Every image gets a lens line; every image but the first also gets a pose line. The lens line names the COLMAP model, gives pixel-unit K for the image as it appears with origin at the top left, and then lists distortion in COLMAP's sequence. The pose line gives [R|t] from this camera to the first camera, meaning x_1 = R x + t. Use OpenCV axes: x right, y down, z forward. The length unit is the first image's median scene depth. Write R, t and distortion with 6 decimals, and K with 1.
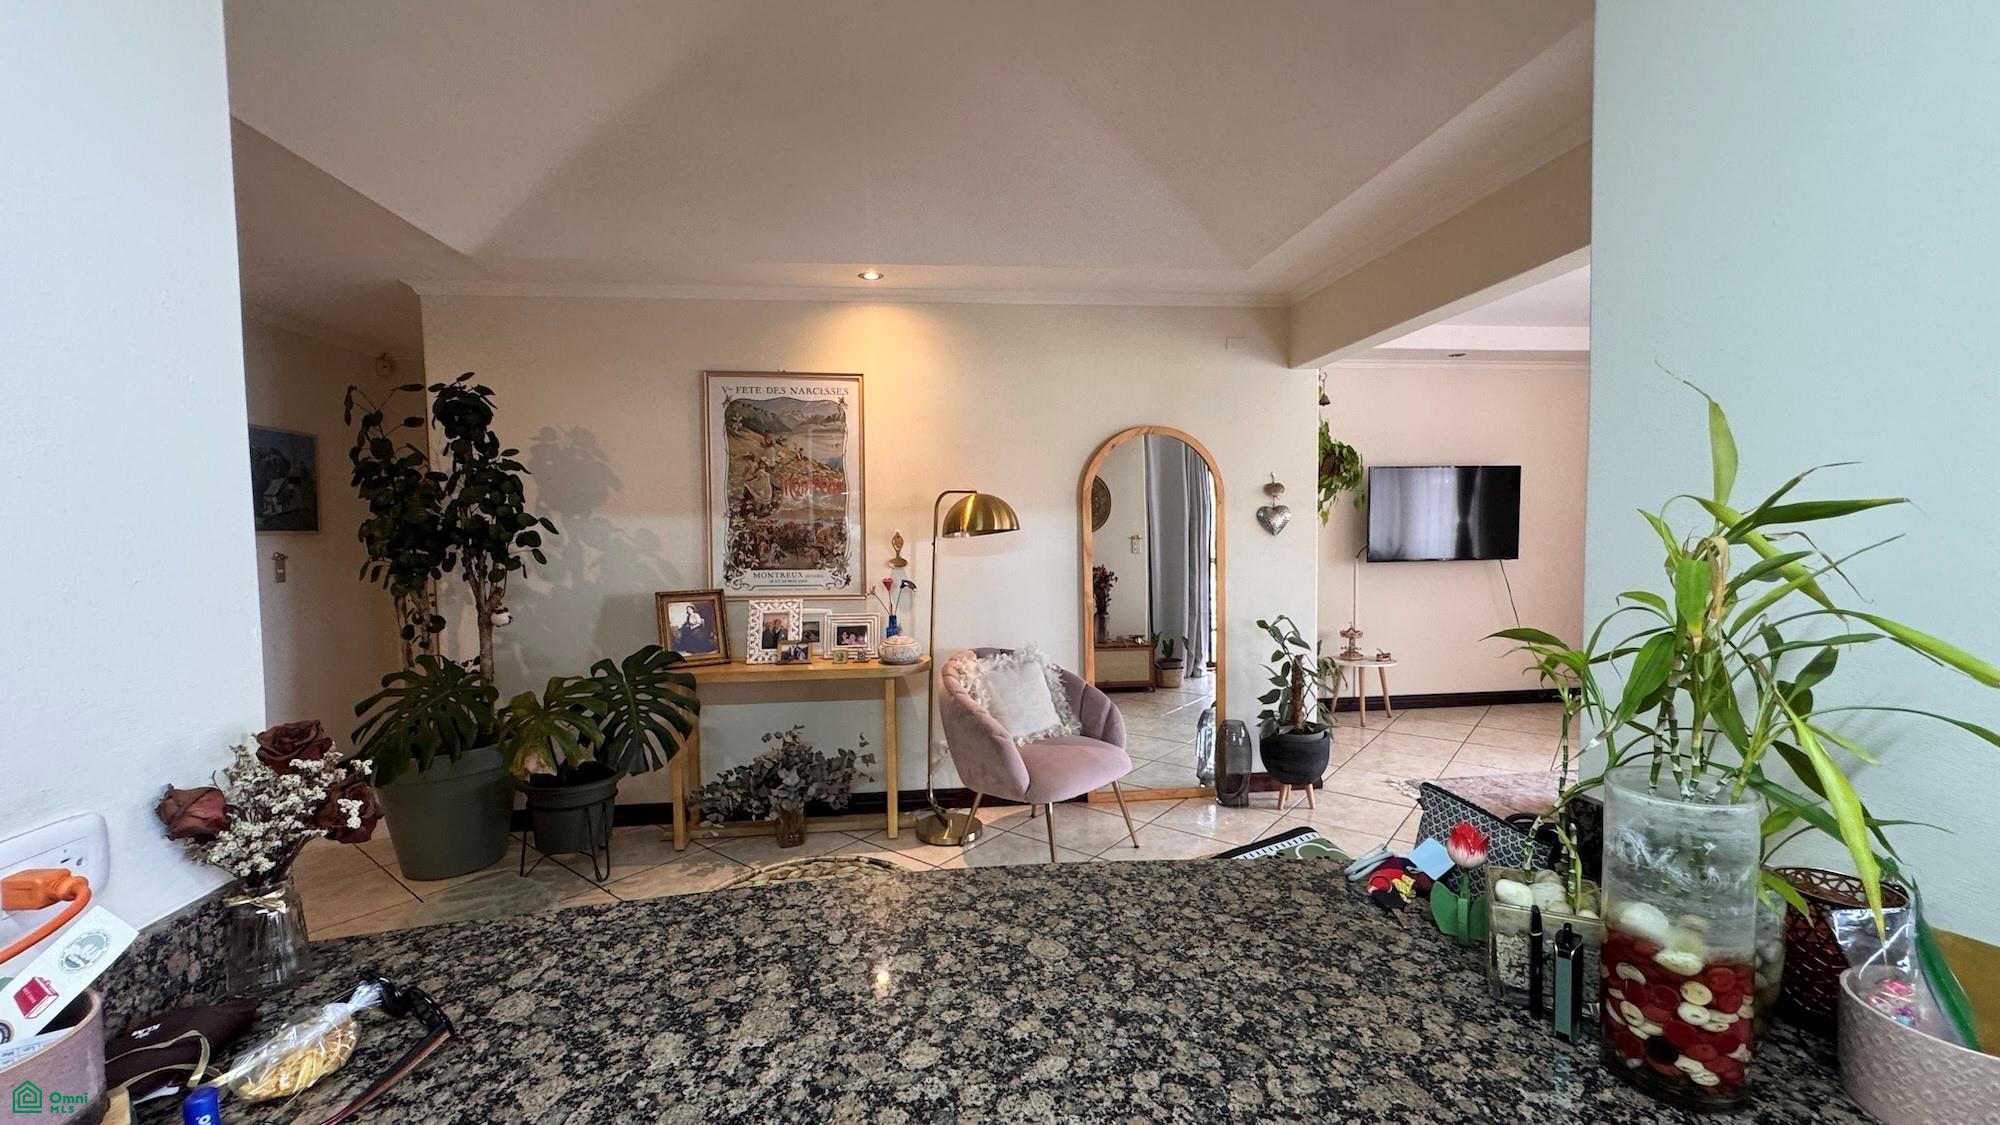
lens RADIAL K [[801.1, 0, 997.5], [0, 801.1, 563.0], [0, 0, 1]] dist [-0.001427, -0.000426]
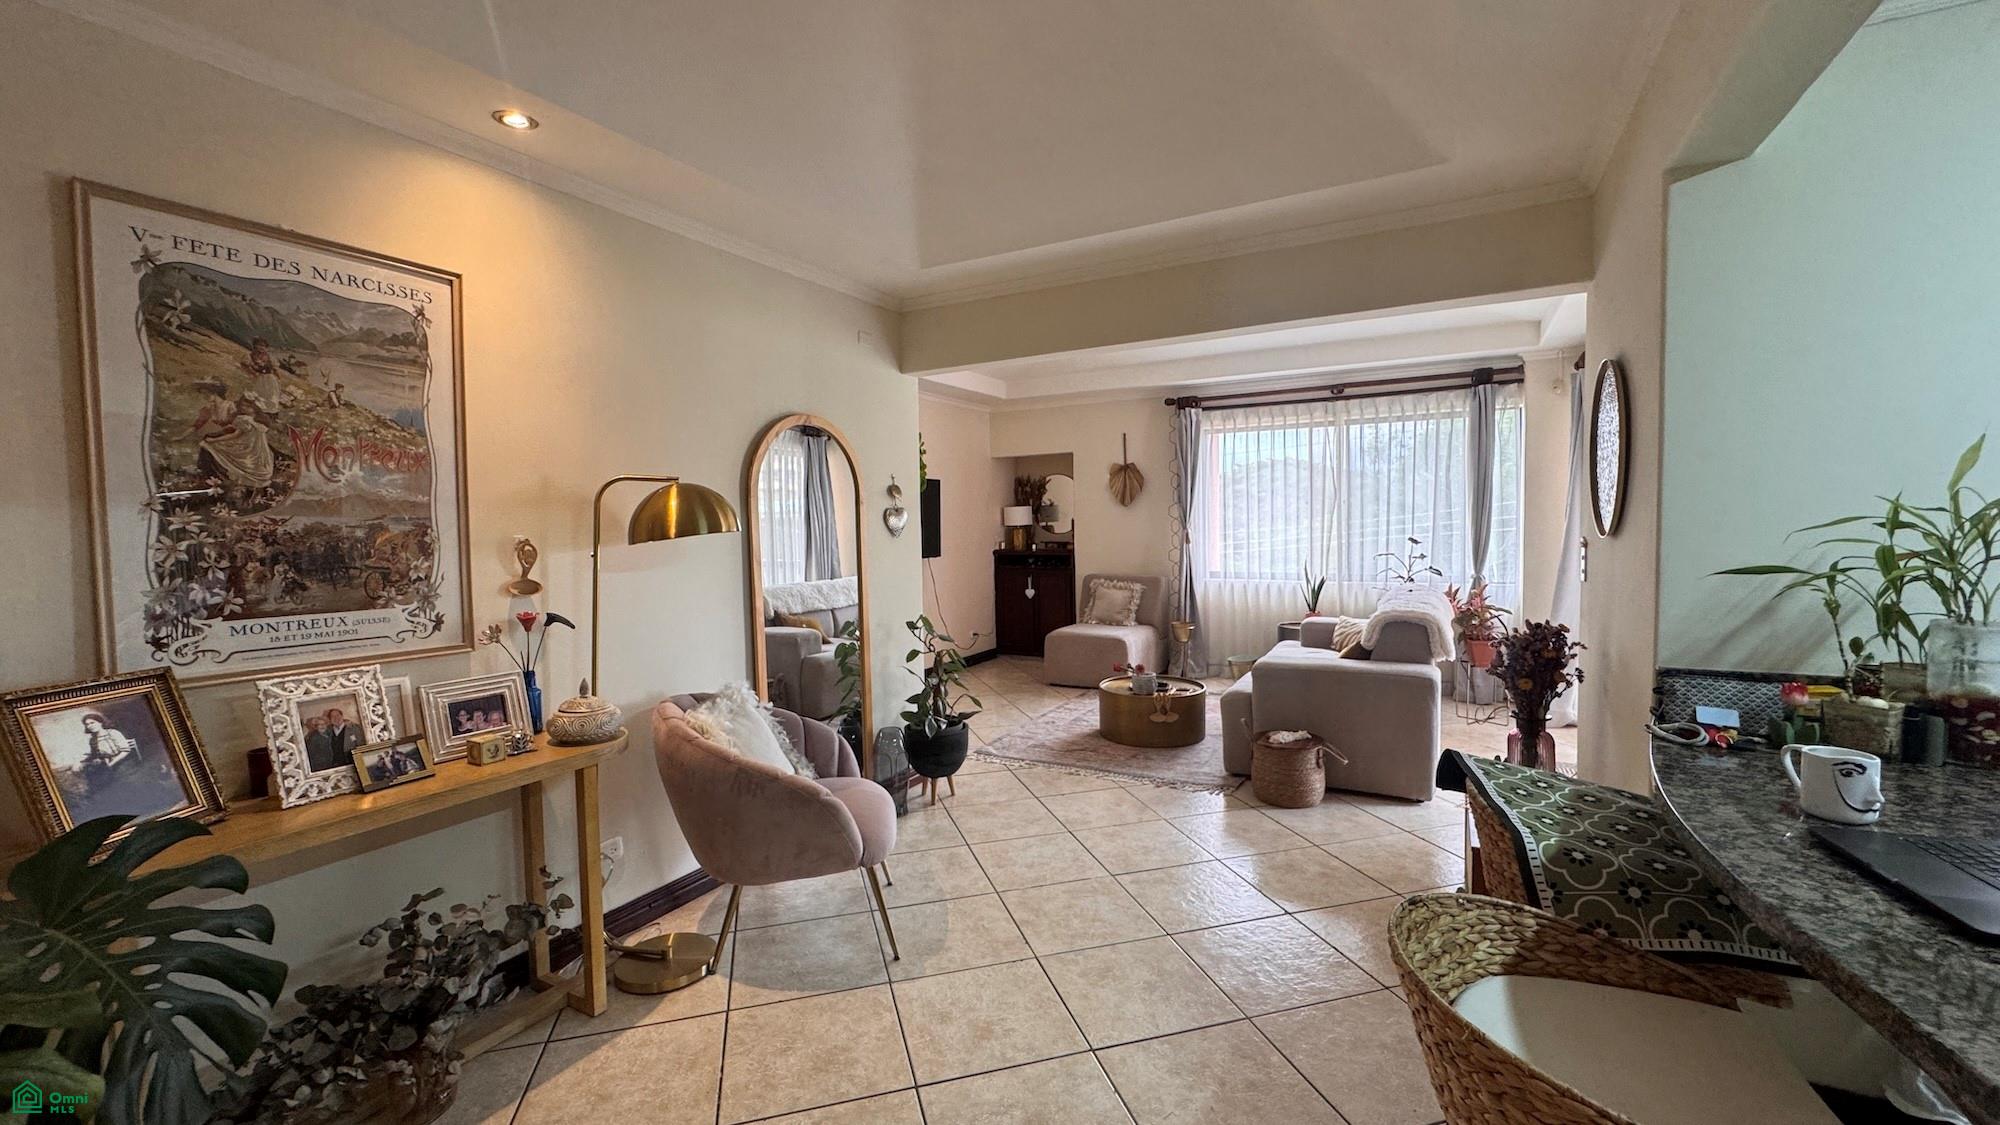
lens RADIAL K [[801.1, 0, 997.5], [0, 801.1, 563.0], [0, 0, 1]] dist [-0.001427, -0.000426]
pose [[0.581641, -0.040121, 0.812456, -0.428318], [0.051683, 0.998588, 0.012313, -0.008080], [-0.811802, 0.034829, 0.582893, 0.334473]]
